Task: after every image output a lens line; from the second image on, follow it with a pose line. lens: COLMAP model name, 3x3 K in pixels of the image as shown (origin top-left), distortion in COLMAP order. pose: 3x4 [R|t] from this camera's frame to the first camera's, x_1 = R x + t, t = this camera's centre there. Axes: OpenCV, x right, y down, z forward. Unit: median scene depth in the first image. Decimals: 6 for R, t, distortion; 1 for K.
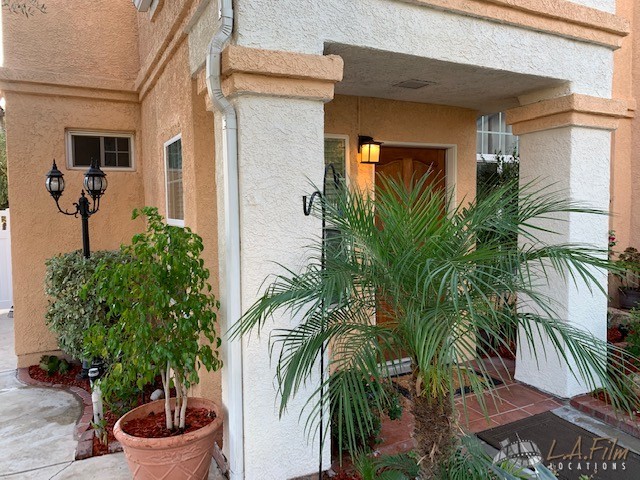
lens RADIAL K [[487.4, 0, 320.0], [0, 487.4, 240.0], [0, 0, 1]] dist [-0.007305, -0.006294]
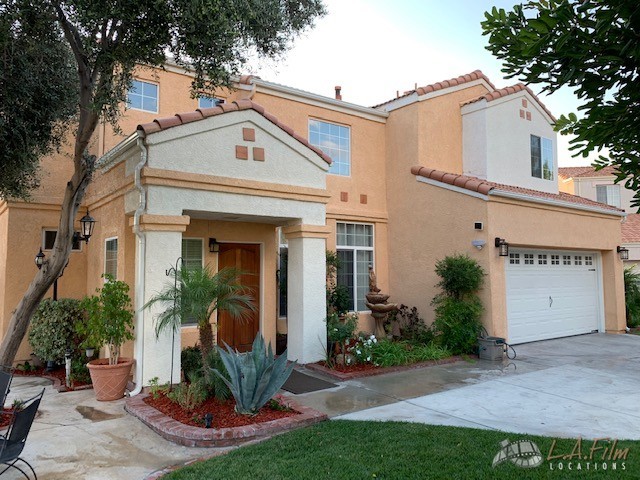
lens RADIAL K [[489.2, 0, 334.4], [0, 489.2, 239.2], [0, 0, 1]] dist [0.001122, -0.004334]
pose [[0.981051, 0.017286, 0.192976, 0.273571], [0.009733, 0.990358, -0.138192, 0.106213], [-0.193504, 0.137452, 0.971423, -1.507061]]
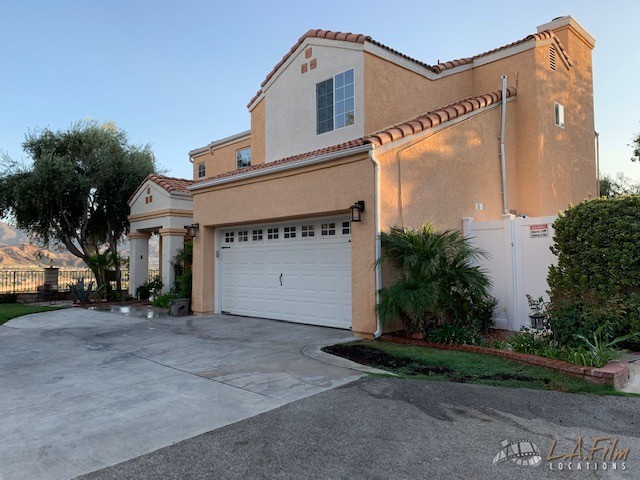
lens RADIAL K [[487.4, 0, 320.0], [0, 487.4, 240.0], [0, 0, 1]] dist [-0.007305, -0.006294]
pose [[0.292043, -0.041190, -0.955518, 5.209856], [-0.049223, 0.997101, -0.058027, 0.004450], [0.955138, 0.063980, 0.289169, 0.796591]]
